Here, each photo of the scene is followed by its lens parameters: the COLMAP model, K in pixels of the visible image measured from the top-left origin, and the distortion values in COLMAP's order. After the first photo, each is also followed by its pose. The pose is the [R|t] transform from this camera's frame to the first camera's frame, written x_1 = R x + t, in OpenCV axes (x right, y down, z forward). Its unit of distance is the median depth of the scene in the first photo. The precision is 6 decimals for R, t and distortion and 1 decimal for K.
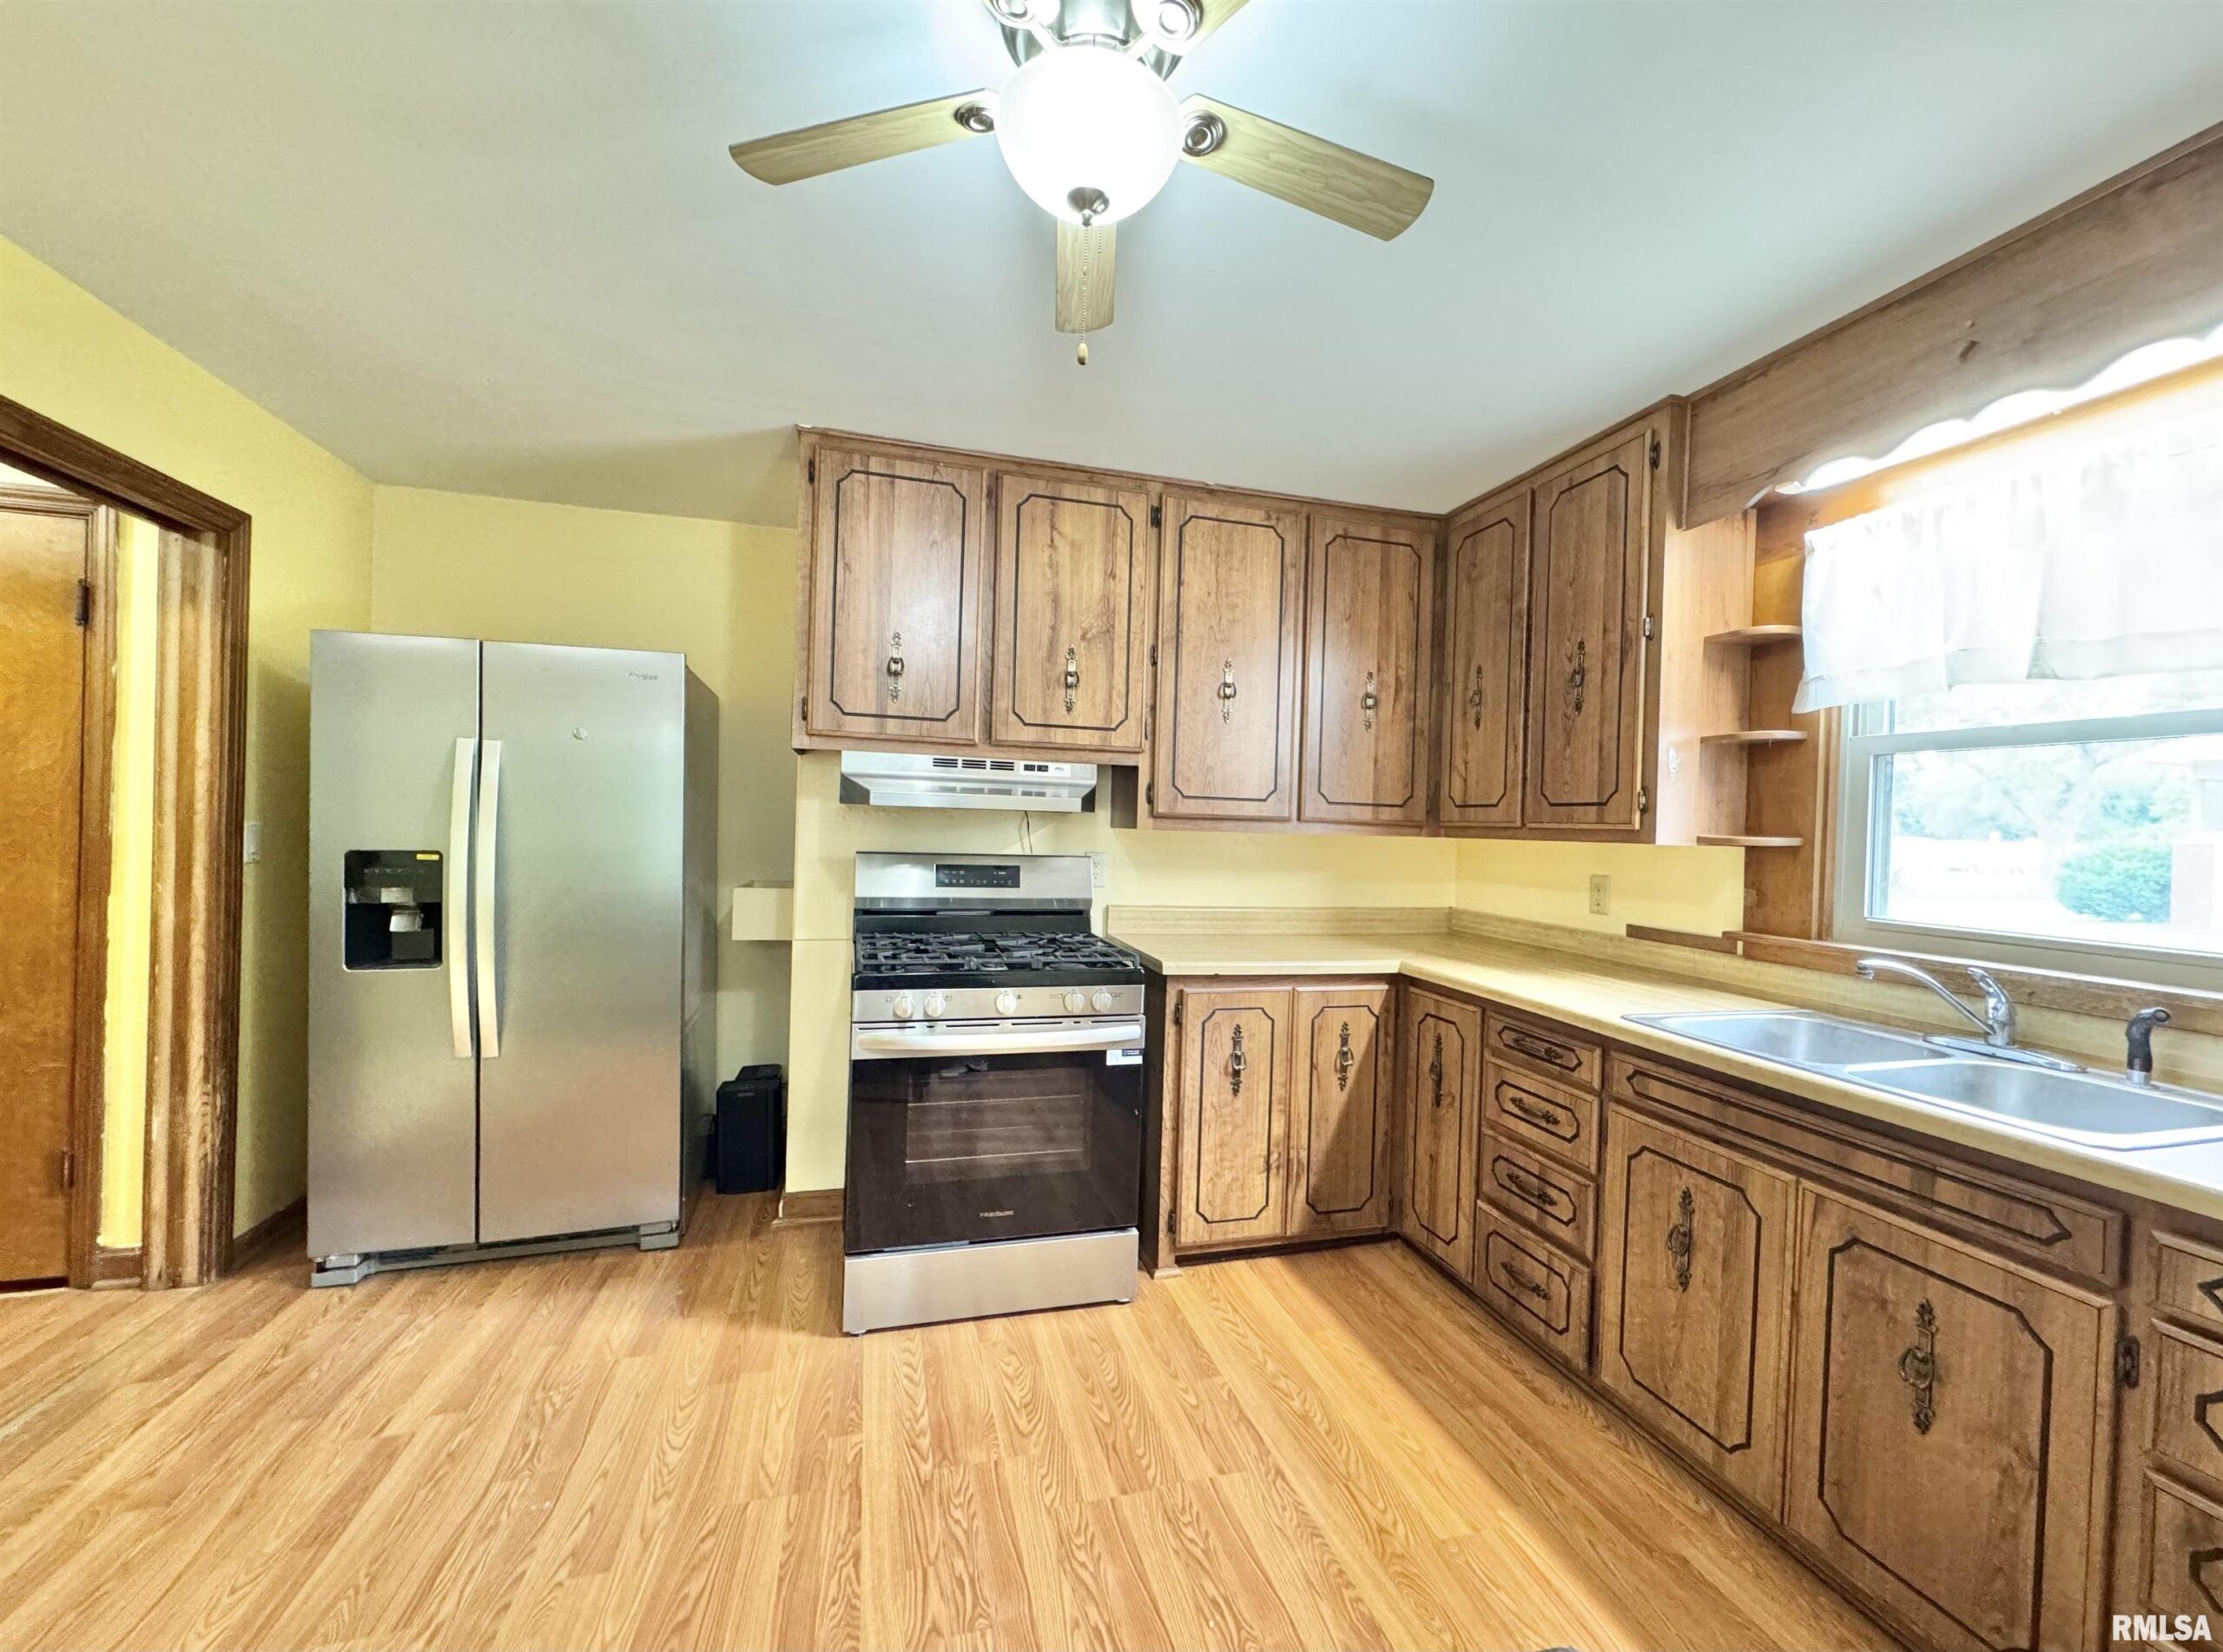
lens RADIAL K [[899.2, 0, 1115.3], [0, 899.2, 833.1], [0, 0, 1]] dist [0.000109, -0.000214]
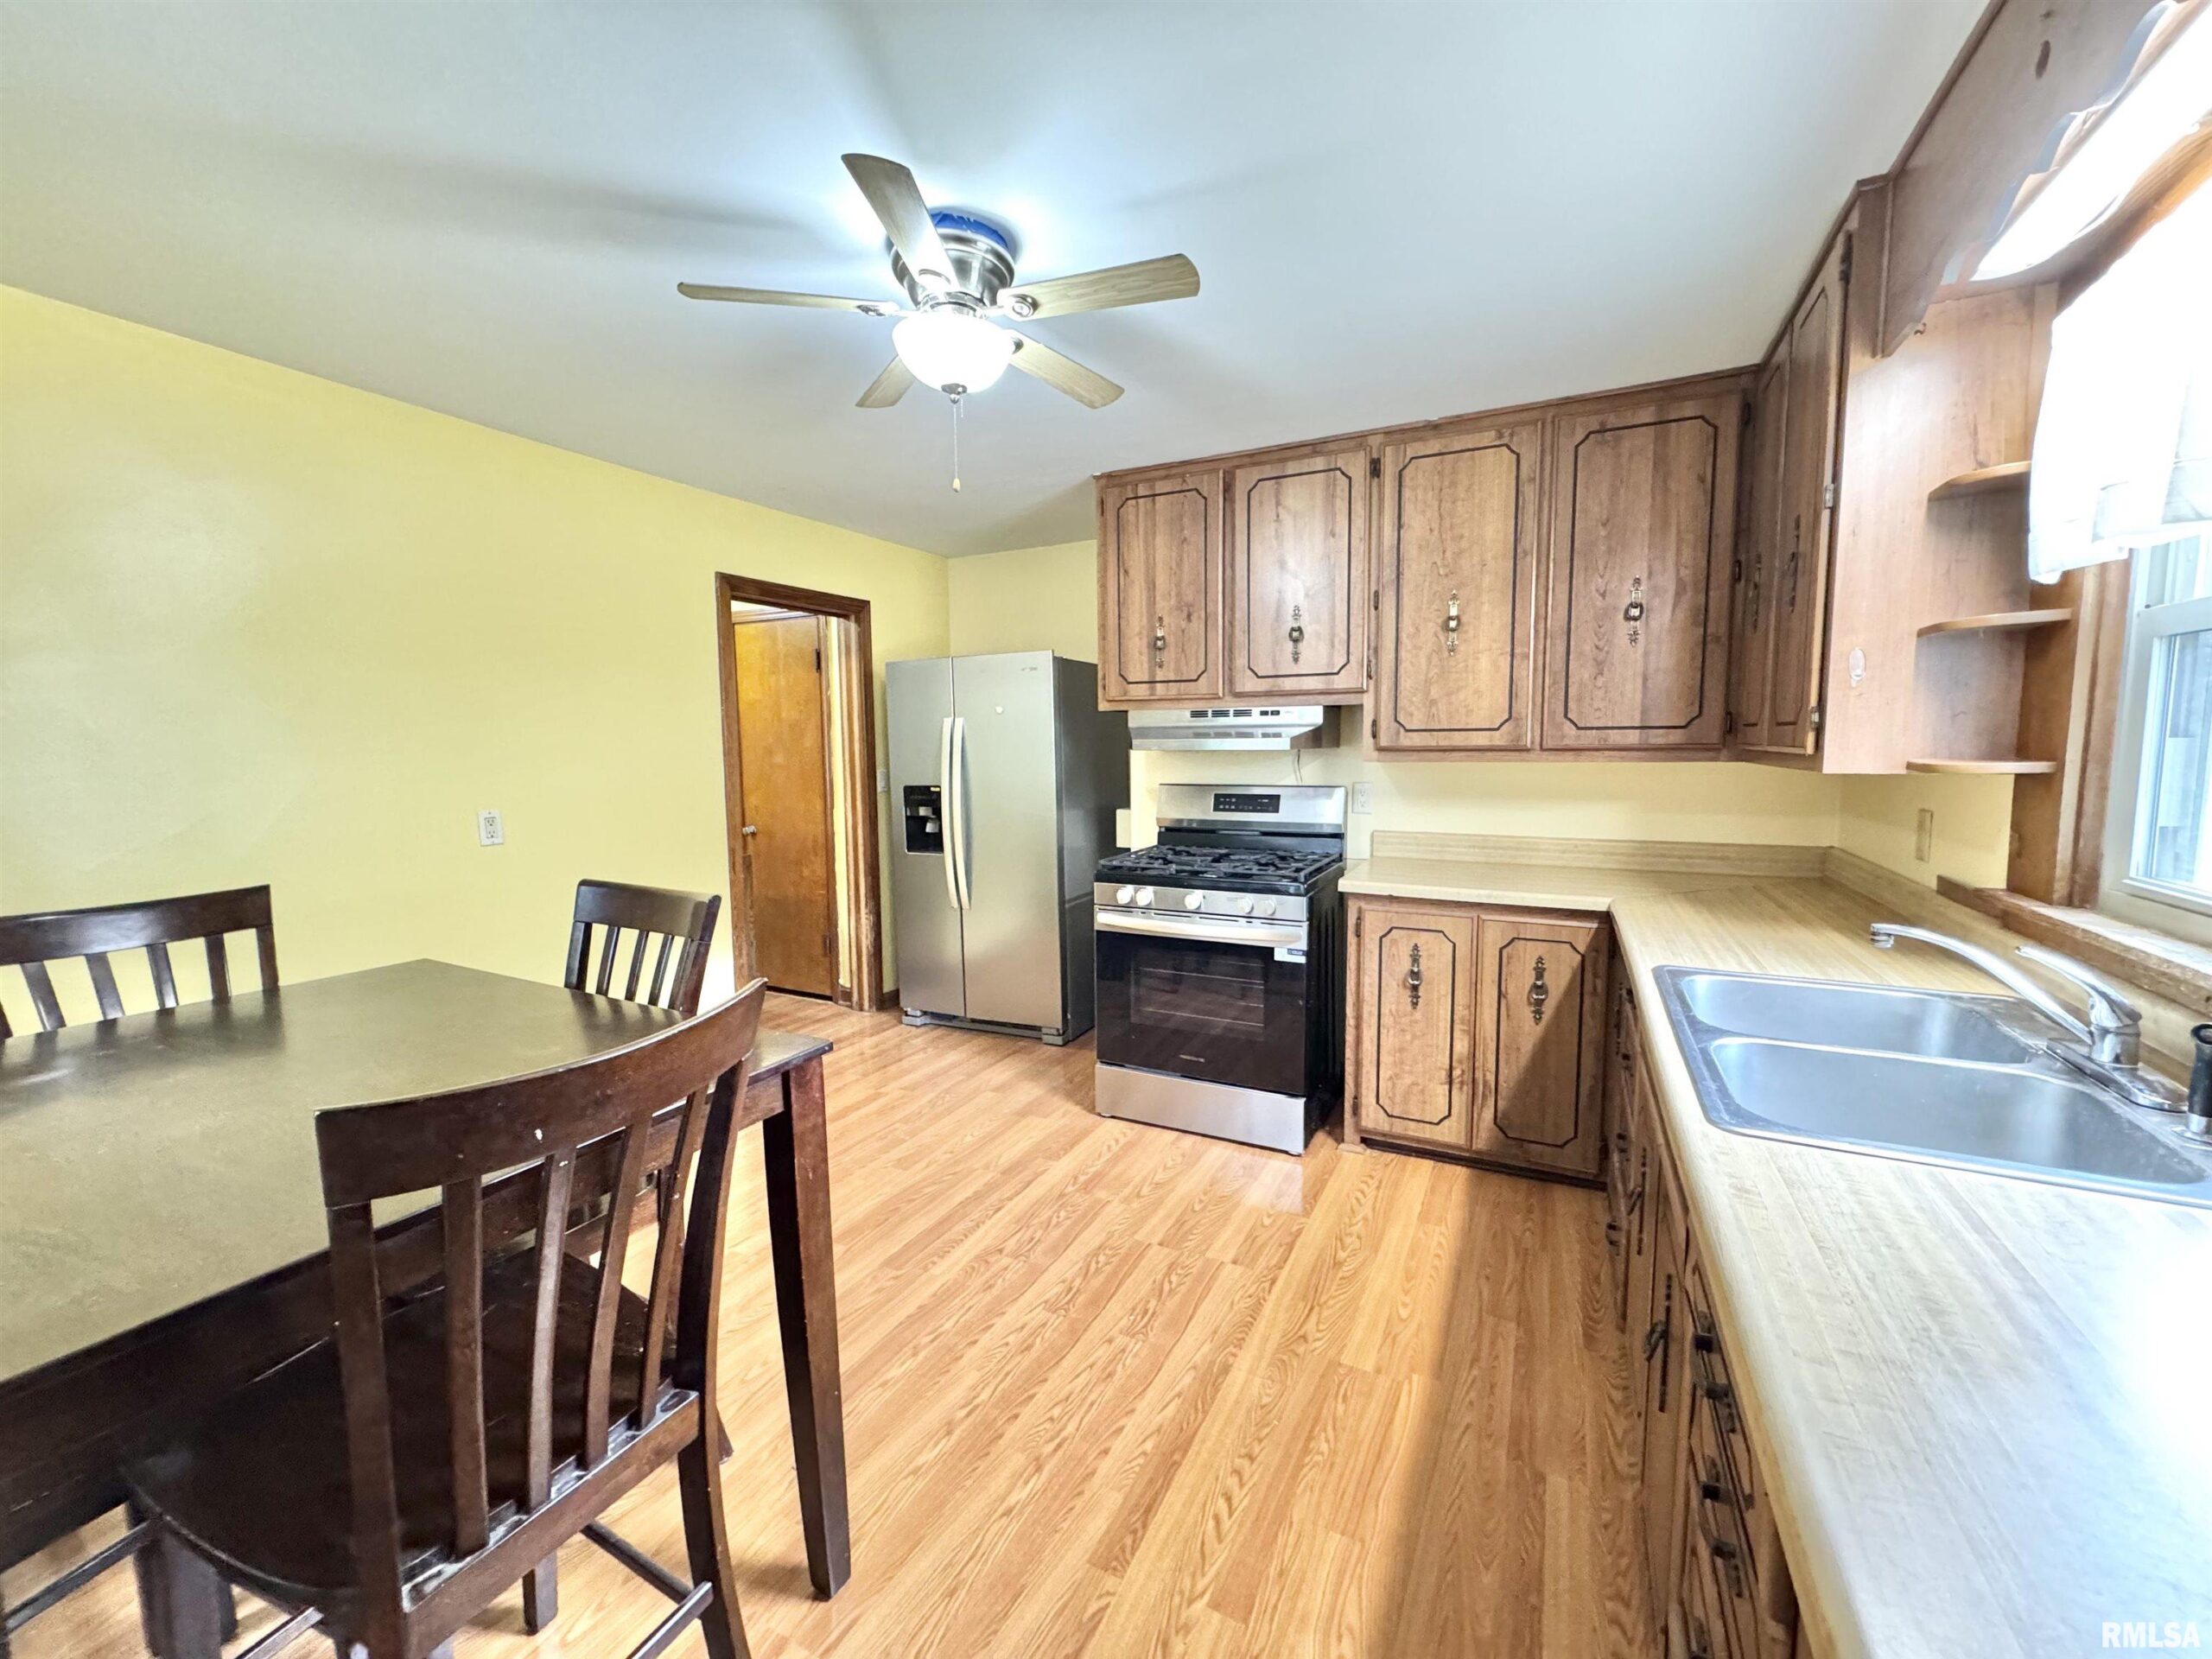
lens RADIAL K [[878.8, 0, 1105.7], [0, 878.8, 825.7], [0, 0, 1]] dist [-0.000641, -0.000070]
pose [[0.737970, 0.026825, -0.674300, 0.567474], [0.027376, 0.997197, 0.069632, -0.010863], [0.674277, -0.069846, 0.735168, -0.013489]]
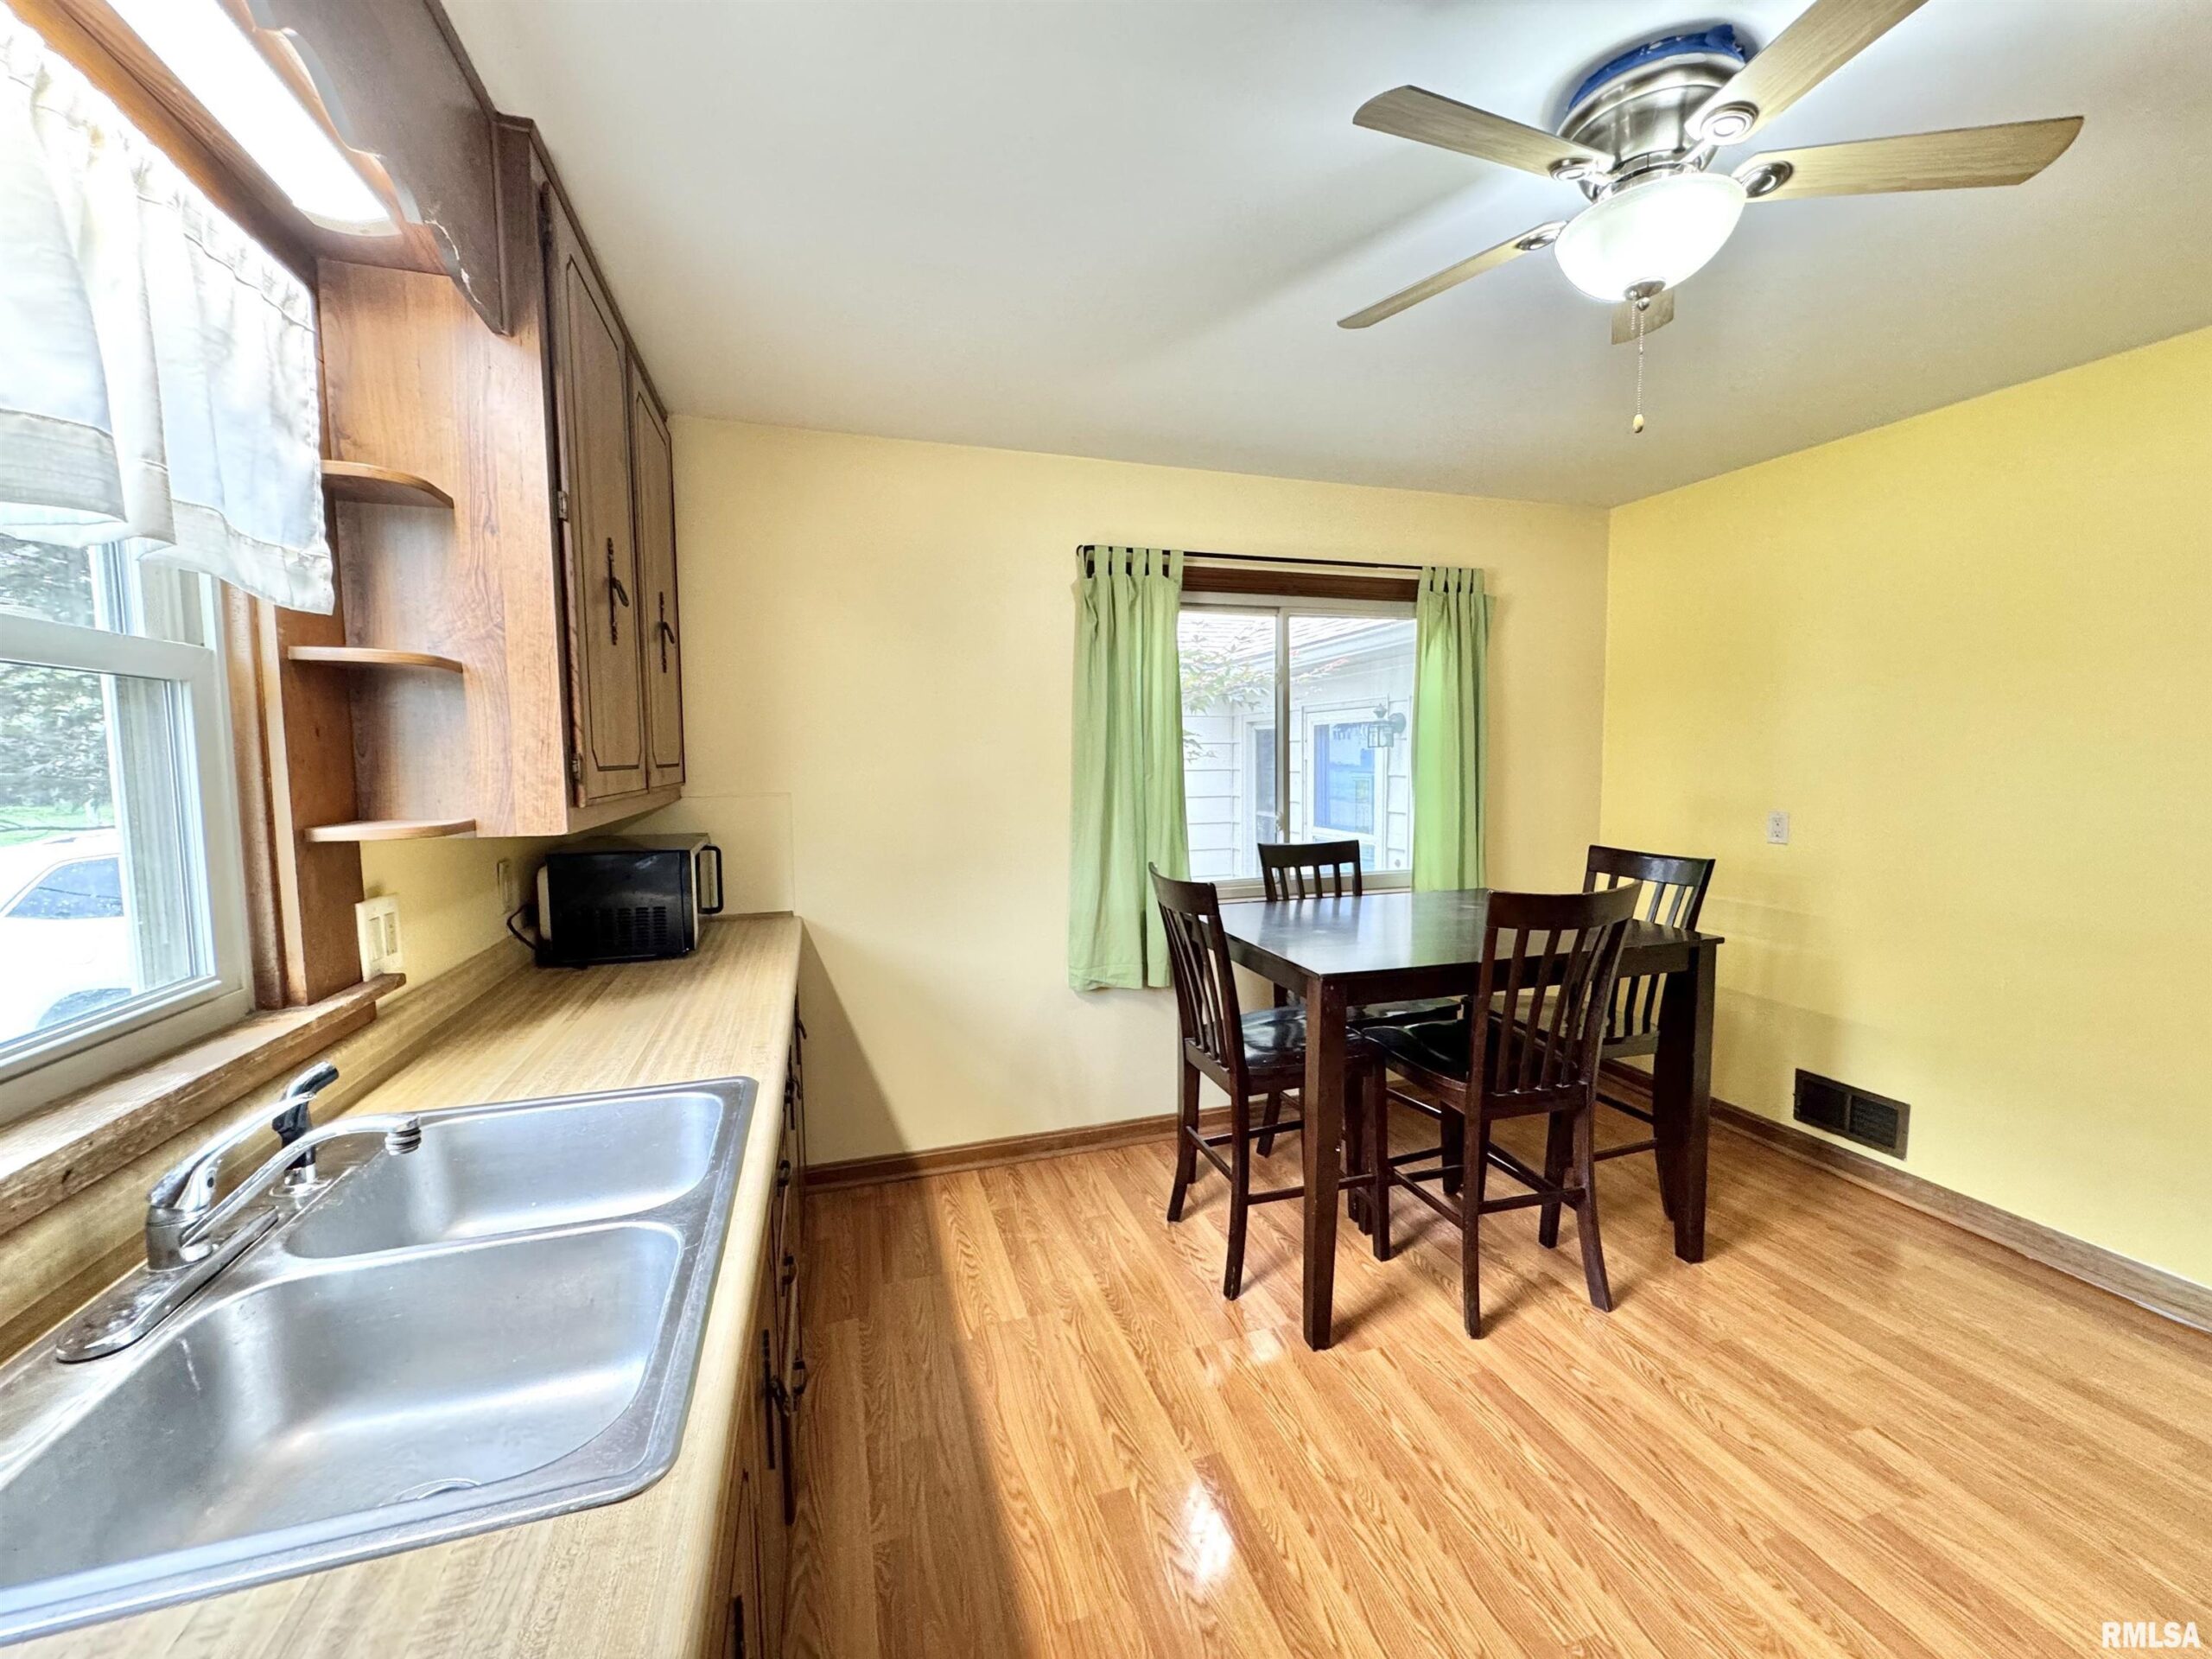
lens RADIAL K [[878.8, 0, 1105.7], [0, 878.8, 825.7], [0, 0, 1]] dist [-0.000641, -0.000070]
pose [[-0.998730, -0.018690, -0.046779, 0.322681], [-0.022795, 0.995789, 0.088800, -0.042061], [0.044922, 0.089754, -0.994950, 0.982885]]
